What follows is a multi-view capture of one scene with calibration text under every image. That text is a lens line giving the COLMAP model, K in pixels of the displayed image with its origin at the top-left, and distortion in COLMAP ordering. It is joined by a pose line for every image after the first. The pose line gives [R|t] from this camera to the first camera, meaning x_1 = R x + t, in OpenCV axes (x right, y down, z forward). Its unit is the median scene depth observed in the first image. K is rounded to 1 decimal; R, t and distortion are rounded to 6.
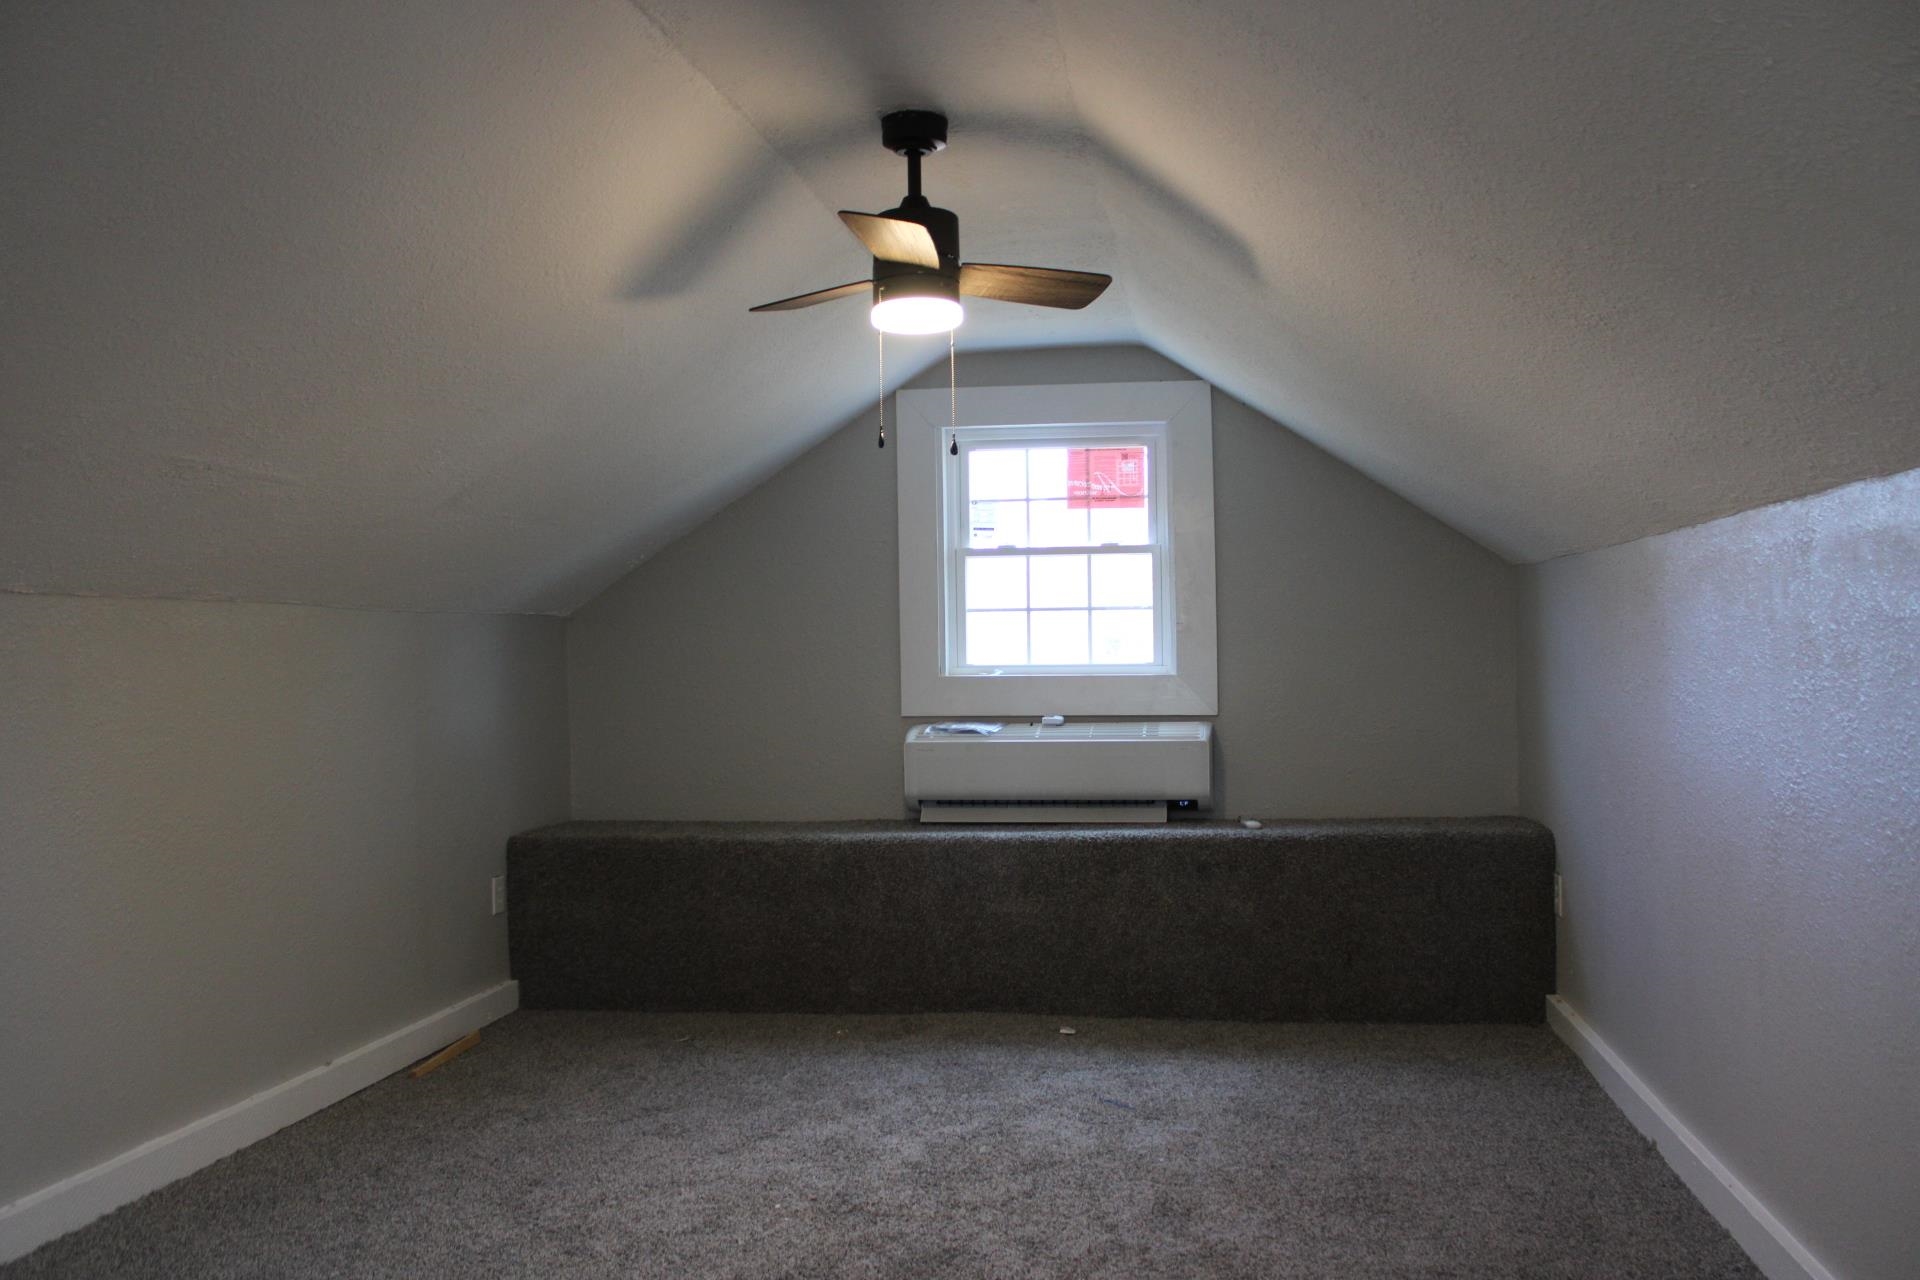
lens RADIAL K [[1623.1, 0, 960.0], [0, 1623.1, 640.0], [0, 0, 1]] dist [-0.149979, 0.141542]
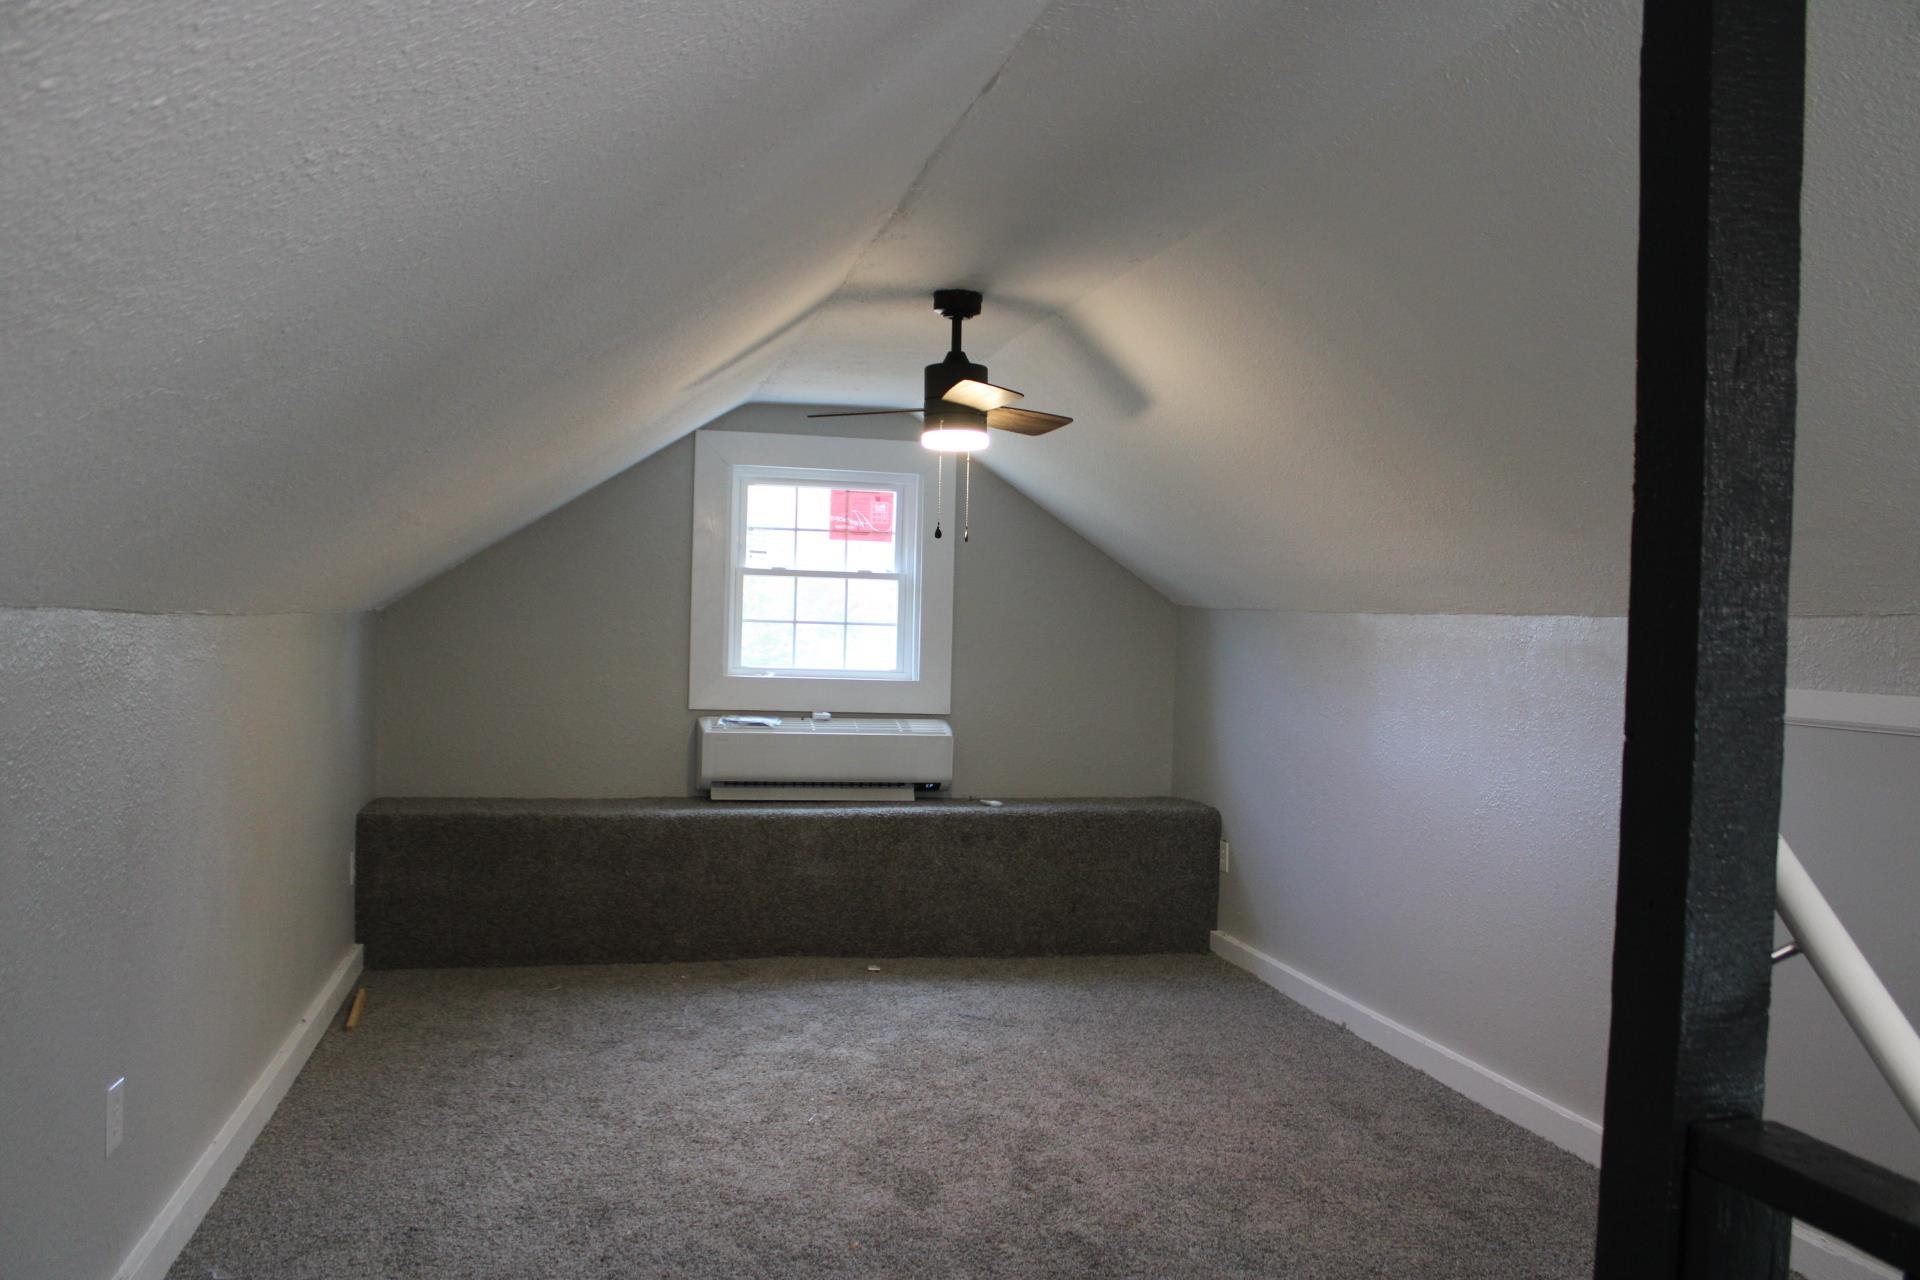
lens RADIAL K [[1623.1, 0, 960.0], [0, 1623.1, 640.0], [0, 0, 1]] dist [-0.149979, 0.141542]
pose [[0.926818, 0.034654, 0.373908, -0.308756], [-0.043746, 0.998917, 0.015853, -0.031561], [-0.372954, -0.031050, 0.927330, -0.161924]]
